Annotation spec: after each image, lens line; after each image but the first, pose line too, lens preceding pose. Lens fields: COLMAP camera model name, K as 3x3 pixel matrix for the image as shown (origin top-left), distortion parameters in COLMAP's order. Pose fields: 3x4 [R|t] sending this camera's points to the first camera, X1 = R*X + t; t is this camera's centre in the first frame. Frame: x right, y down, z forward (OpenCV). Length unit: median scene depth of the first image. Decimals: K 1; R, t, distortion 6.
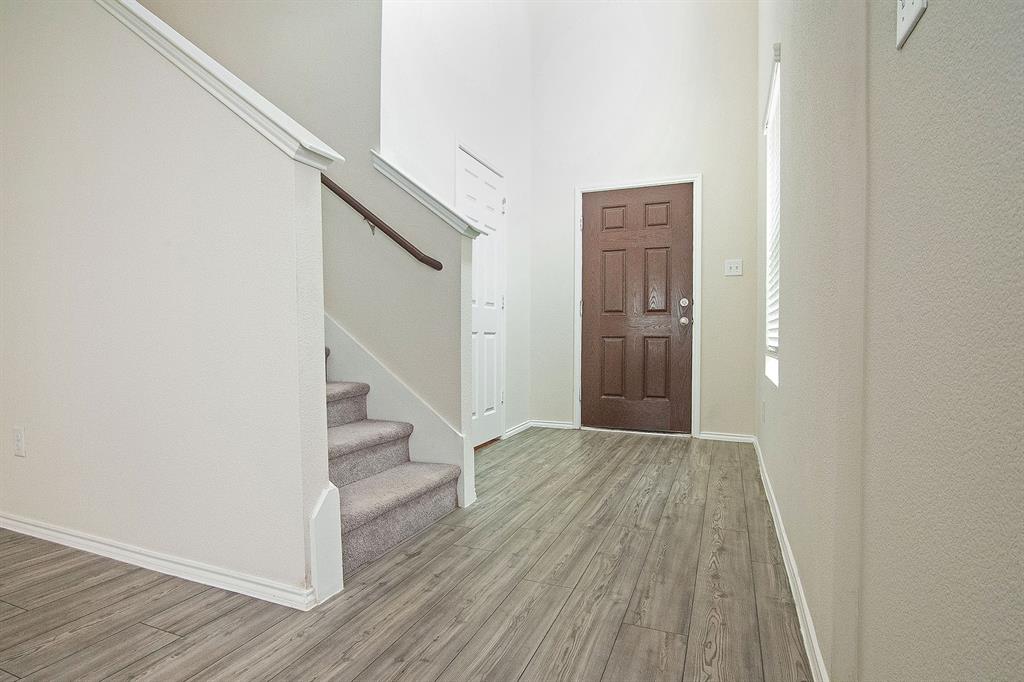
lens RADIAL K [[517.5, 0, 513.2], [0, 517.5, 345.6], [0, 0, 1]] dist [-0.016490, -0.003029]
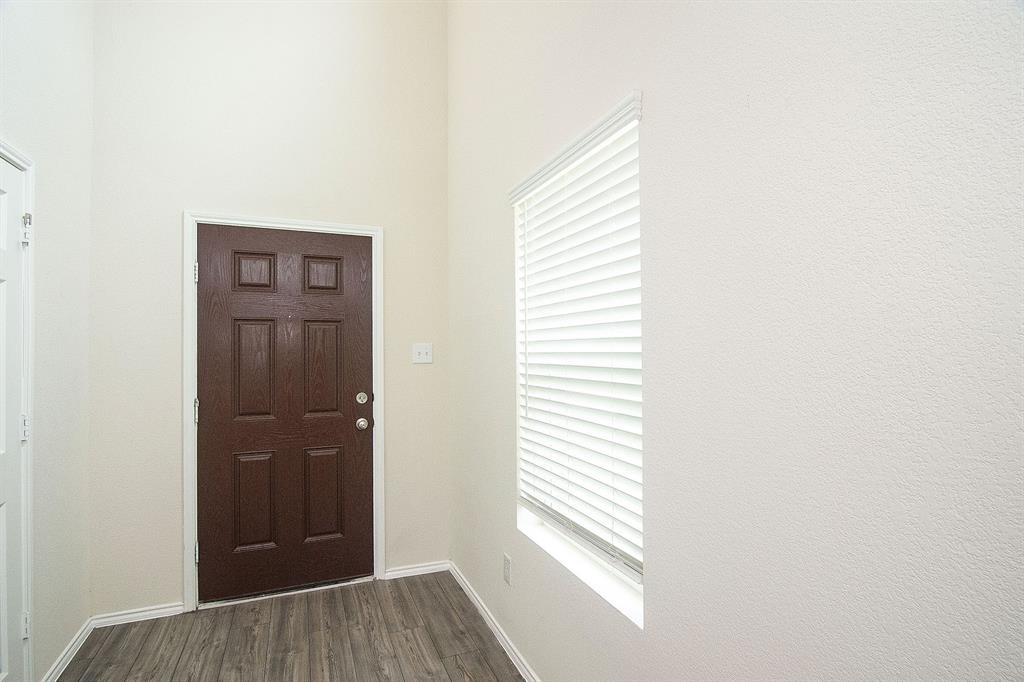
lens RADIAL K [[517.5, 0, 515.4], [0, 517.5, 346.5], [0, 0, 1]] dist [-0.016490, -0.003029]
pose [[0.702484, -0.006348, 0.711671, -0.036522], [0.021641, 0.999688, -0.012445, -0.141442], [-0.711370, 0.024144, 0.702403, 0.323381]]
